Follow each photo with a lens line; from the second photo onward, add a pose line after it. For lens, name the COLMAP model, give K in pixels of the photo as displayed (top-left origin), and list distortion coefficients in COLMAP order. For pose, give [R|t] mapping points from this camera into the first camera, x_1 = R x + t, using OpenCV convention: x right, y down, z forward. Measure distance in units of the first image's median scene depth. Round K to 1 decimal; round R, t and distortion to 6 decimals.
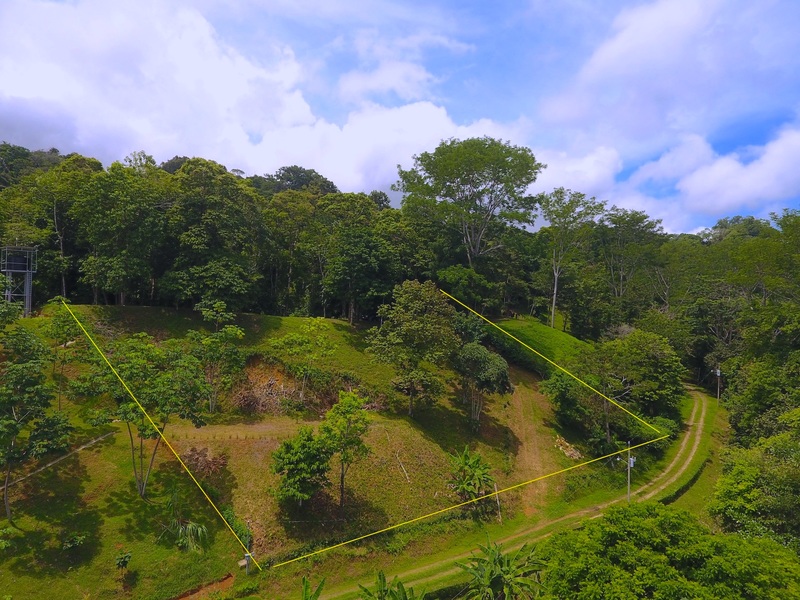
lens RADIAL K [[470.7, 0, 387.7], [0, 470.7, 299.9], [0, 0, 1]] dist [-0.002074, -0.001413]
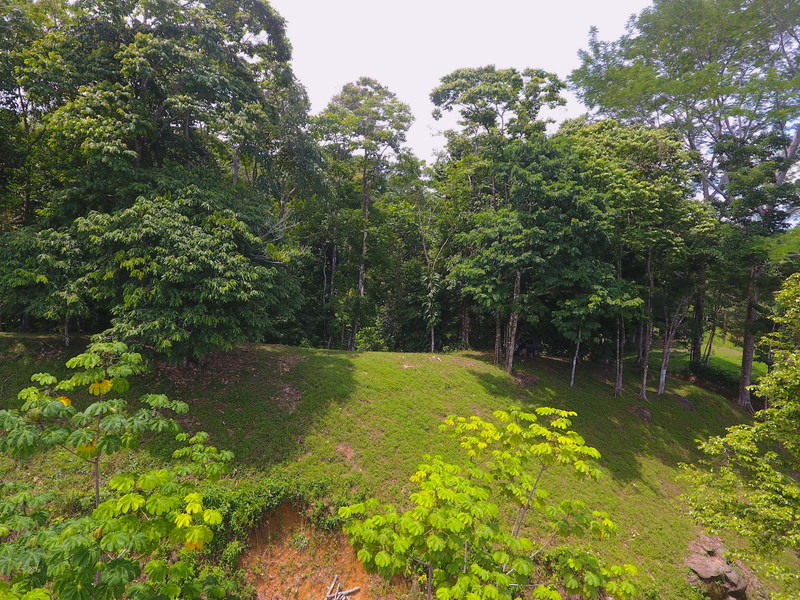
lens RADIAL K [[470.7, 0, 387.7], [0, 470.7, 299.9], [0, 0, 1]] dist [-0.002074, -0.001413]
pose [[0.996625, 0.004727, -0.081948, -0.188889], [-0.005710, 0.999914, -0.011767, -0.010682], [0.081885, 0.012195, 0.996567, 0.699495]]
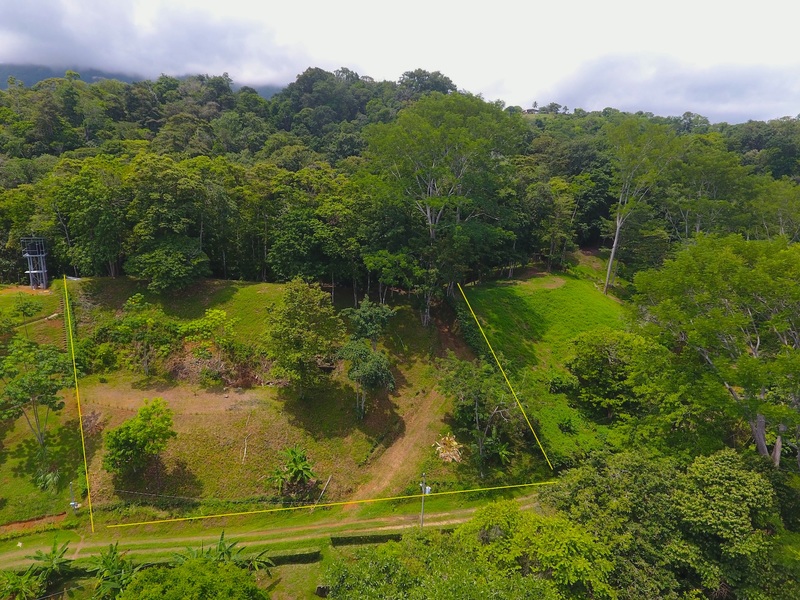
lens RADIAL K [[470.7, 0, 387.7], [0, 470.7, 299.9], [0, 0, 1]] dist [-0.002074, -0.001413]
pose [[0.931900, 0.096994, -0.349506, 0.603138], [-0.015699, 0.973466, 0.228294, -0.238378], [0.362375, -0.207261, 0.908695, 0.092730]]
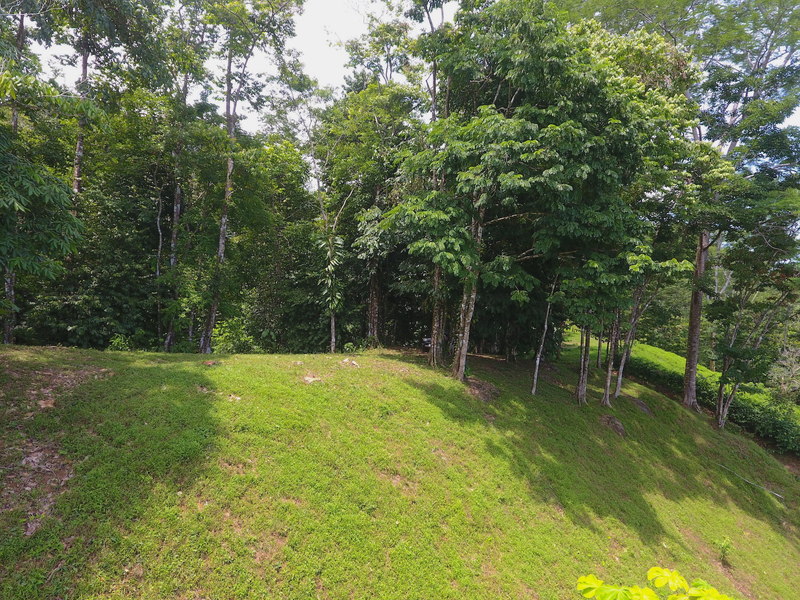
lens RADIAL K [[479.7, 0, 400.0], [0, 479.7, 300.0], [0, 0, 1]] dist [0.003003, 0.000829]
pose [[0.973110, 0.012351, 0.230008, -0.223357], [-0.011056, 0.999915, -0.006917, 0.006917], [-0.230074, 0.004188, 0.973164, 0.900796]]
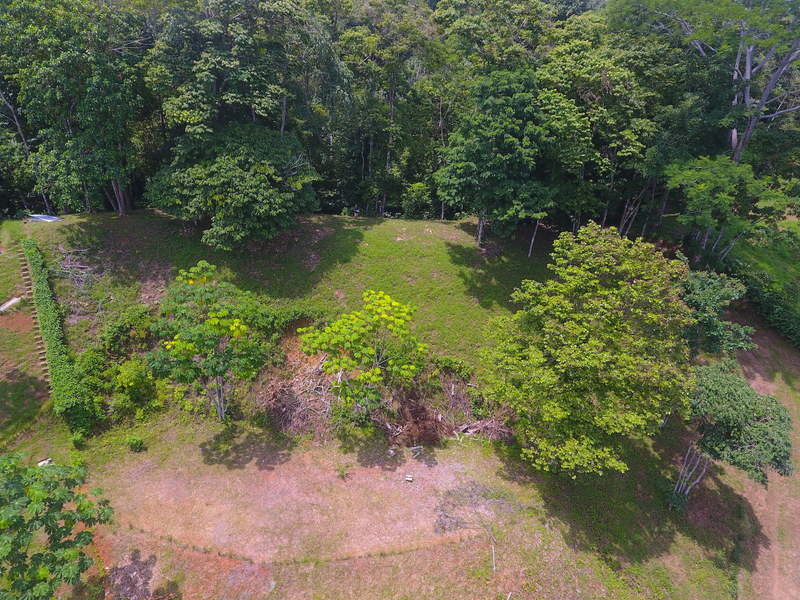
lens RADIAL K [[476.7, 0, 386.7], [0, 476.7, 301.4], [0, 0, 1]] dist [-0.004619, -0.001984]
pose [[0.941750, 0.142859, -0.304465, 0.008024], [-0.013400, 0.920518, 0.390471, -0.144594], [0.336048, -0.363646, 0.868811, 0.509558]]
